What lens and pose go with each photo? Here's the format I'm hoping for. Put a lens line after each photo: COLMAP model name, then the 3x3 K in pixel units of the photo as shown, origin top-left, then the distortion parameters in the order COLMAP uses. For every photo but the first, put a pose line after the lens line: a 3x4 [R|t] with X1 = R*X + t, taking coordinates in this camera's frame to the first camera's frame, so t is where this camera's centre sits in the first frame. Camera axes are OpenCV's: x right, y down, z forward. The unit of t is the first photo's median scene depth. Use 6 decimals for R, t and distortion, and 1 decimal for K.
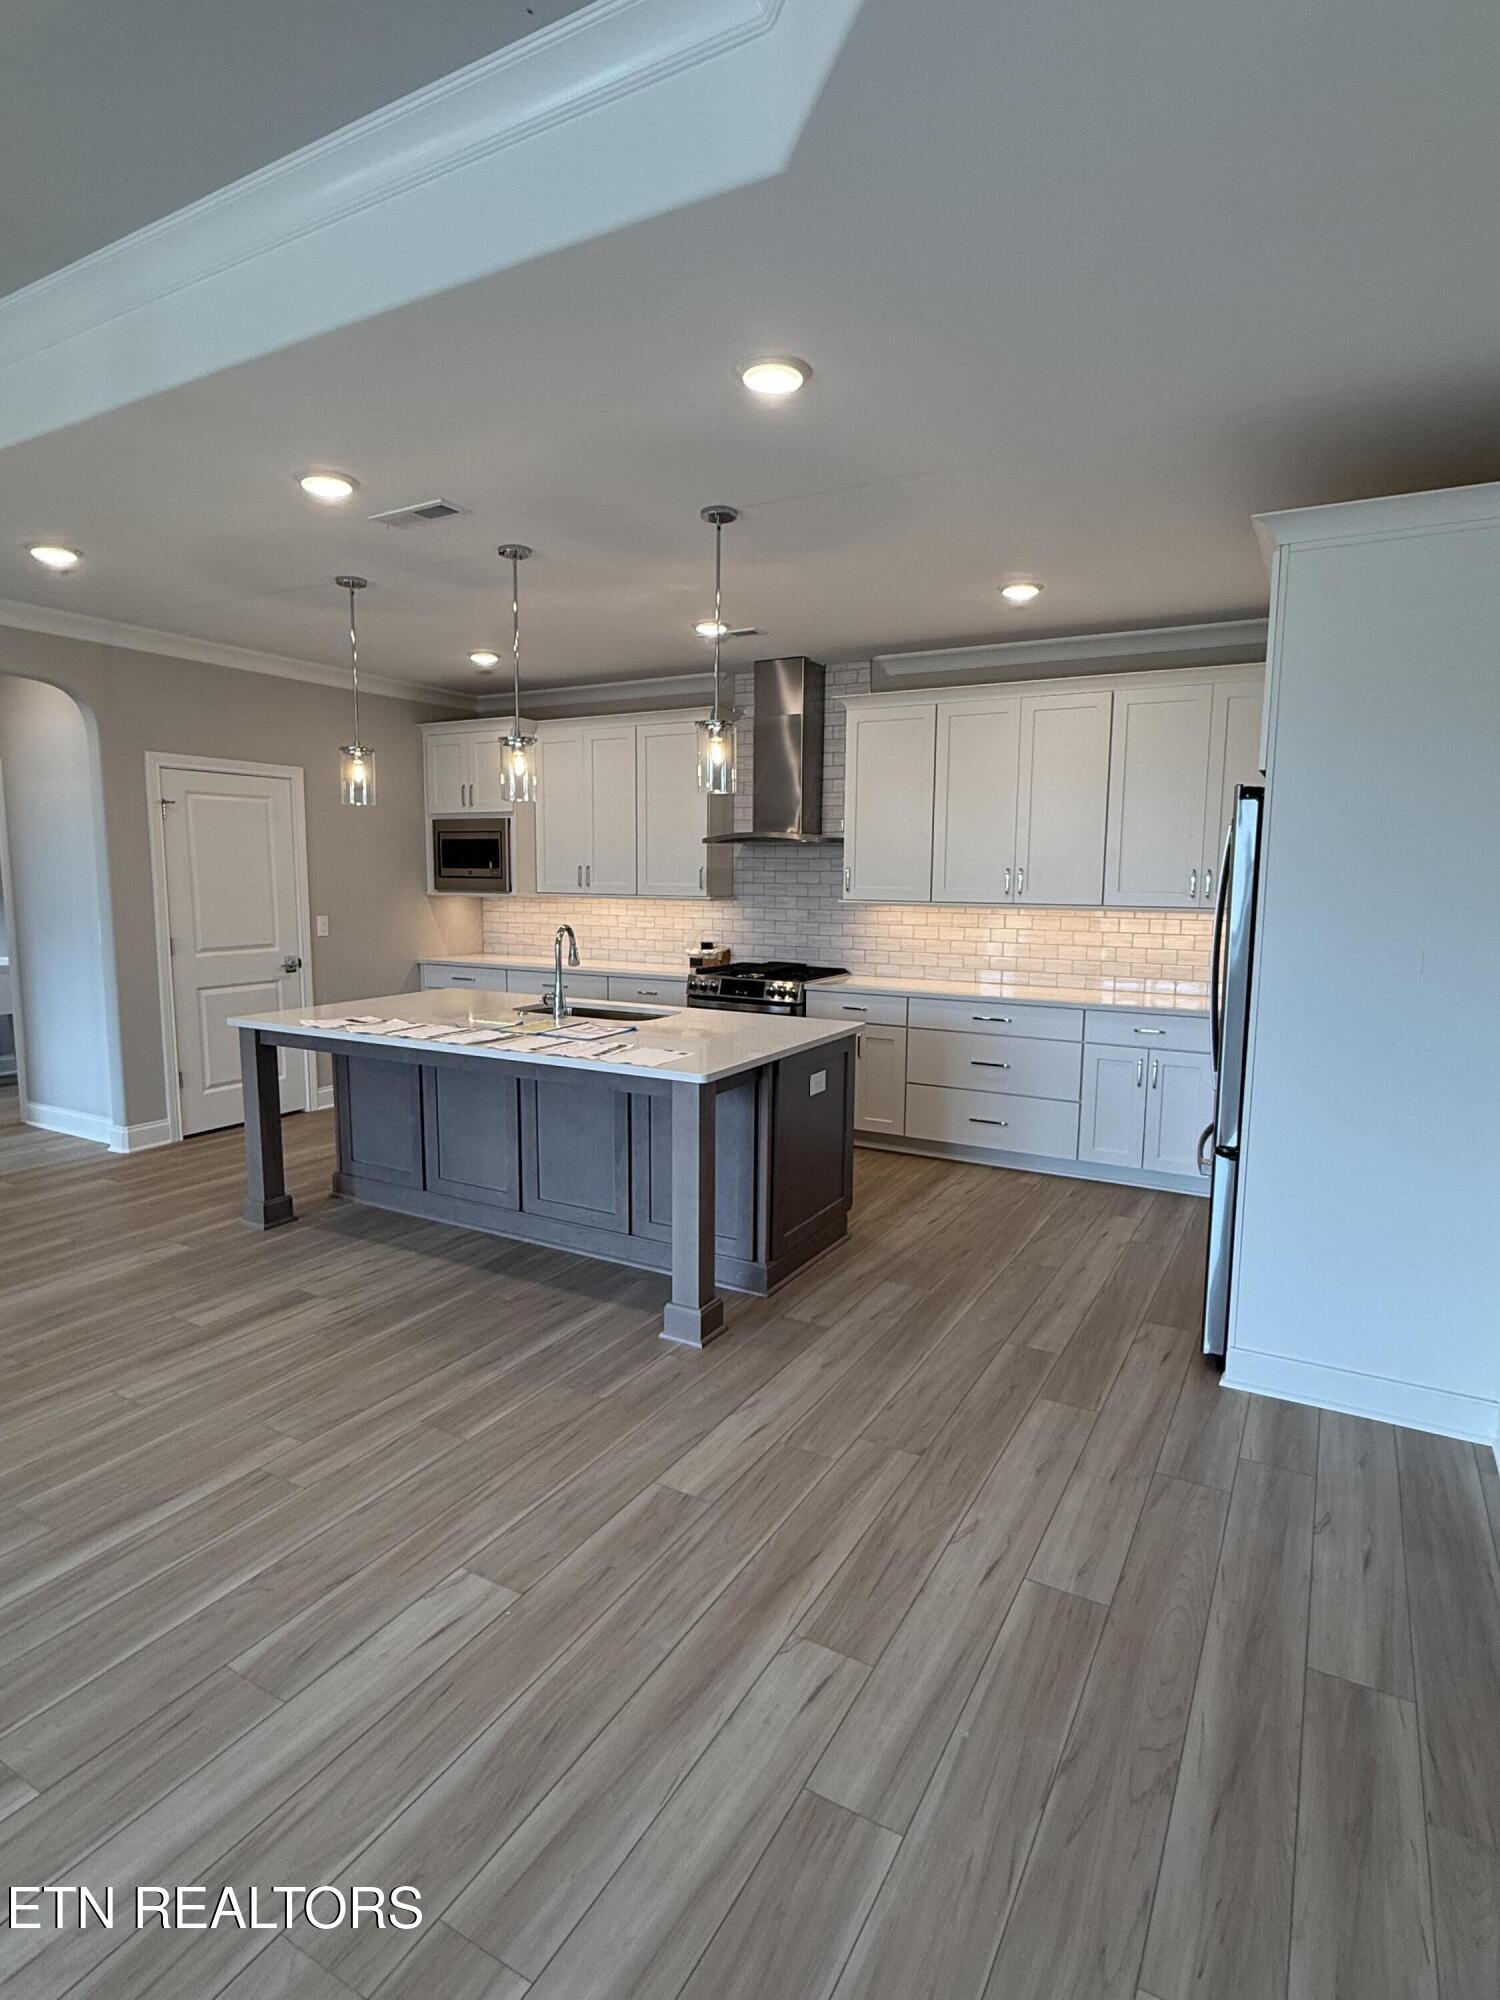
lens RADIAL K [[1040.3, 0, 750.9], [0, 1040.3, 994.1], [0, 0, 1]] dist [0.001077, -0.003922]
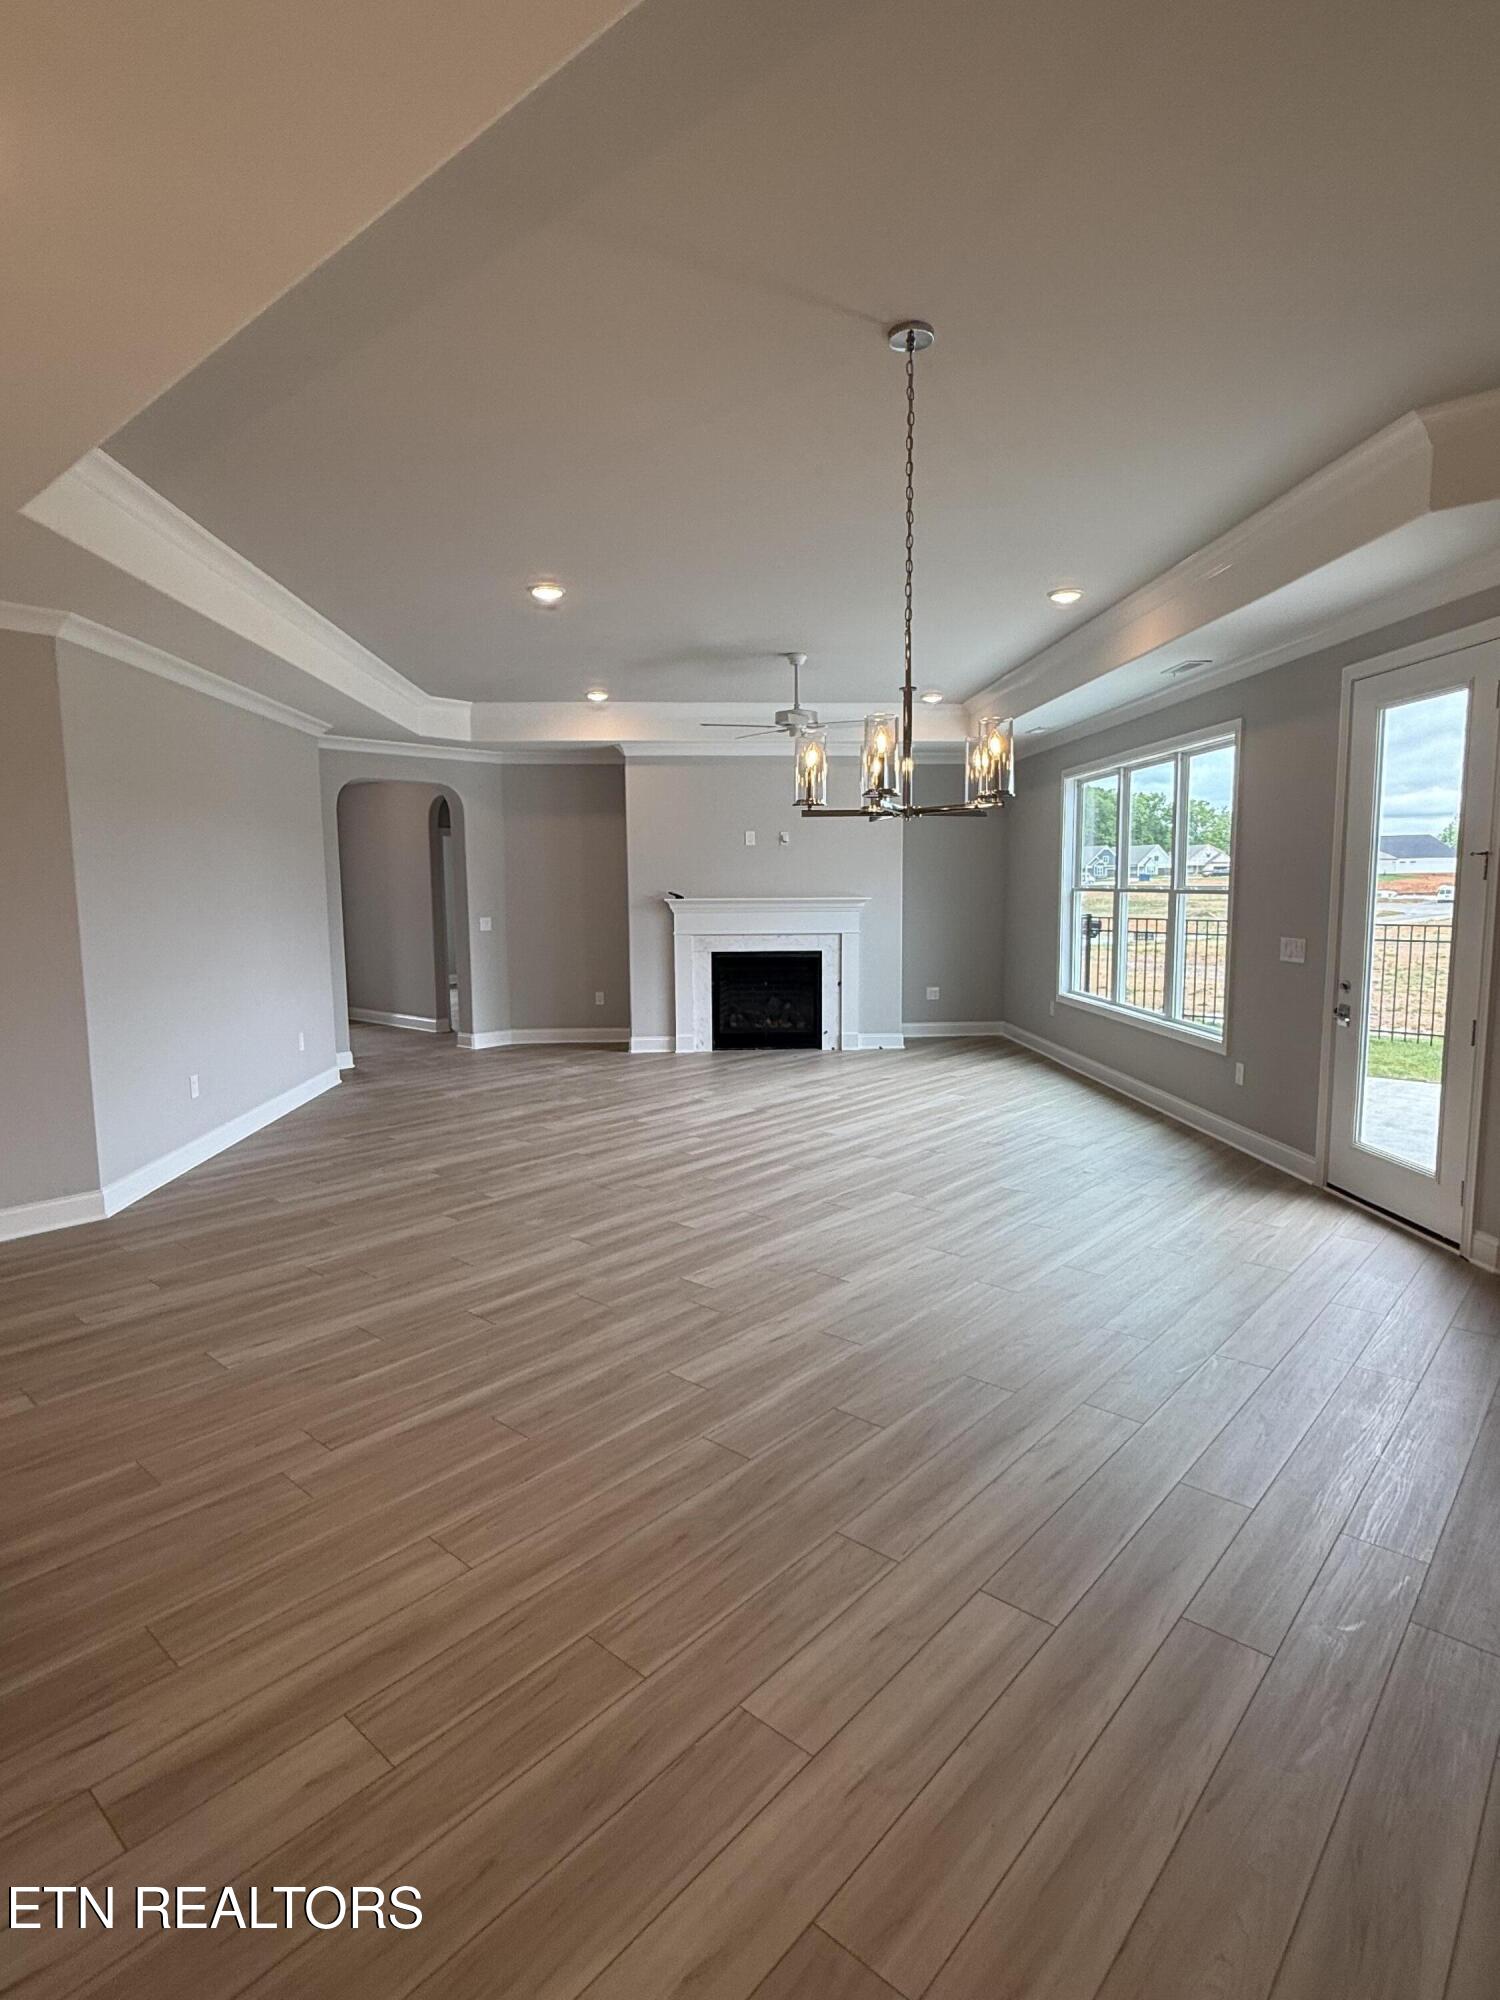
lens RADIAL K [[1040.3, 0, 754.8], [0, 1040.3, 991.1], [0, 0, 1]] dist [0.001077, -0.003922]
pose [[-0.978382, -0.023725, 0.205440, -0.611108], [0.023310, 0.974415, 0.223545, -0.130833], [-0.205487, 0.223501, -0.952797, 1.004044]]
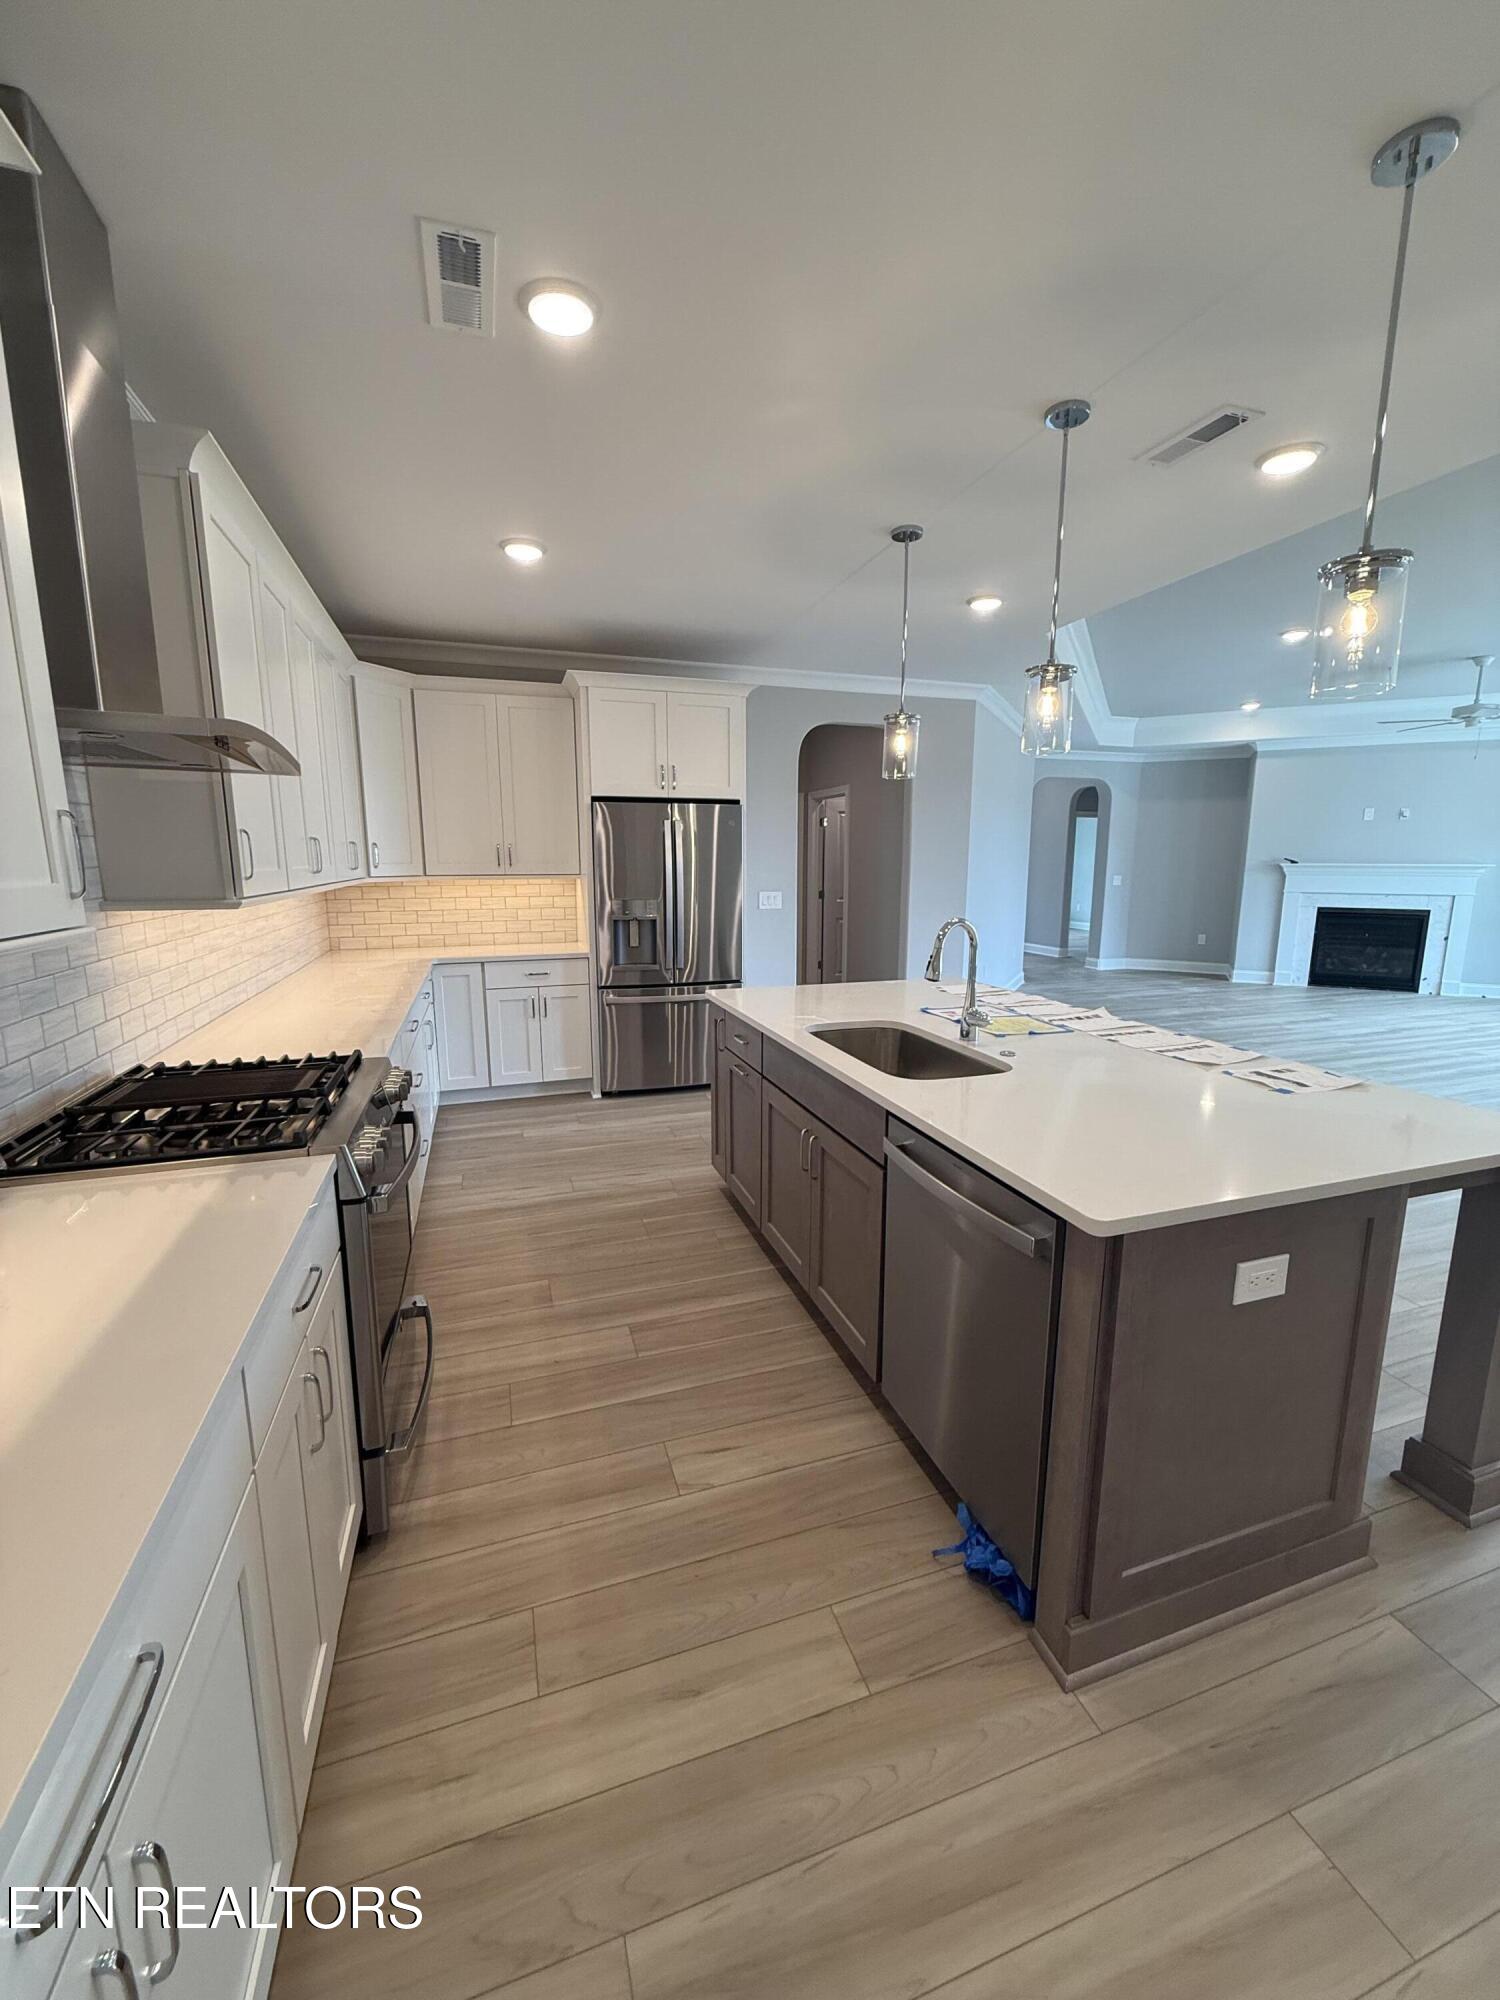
lens RADIAL K [[794.5, 0, 745.5], [0, 794.5, 987.9], [0, 0, 1]] dist [-0.001527, 0.000064]
pose [[-0.738724, -0.118372, 0.663533, -0.405426], [0.074578, 0.964057, 0.255013, -0.157876], [-0.669870, 0.237870, -0.703344, 1.378043]]
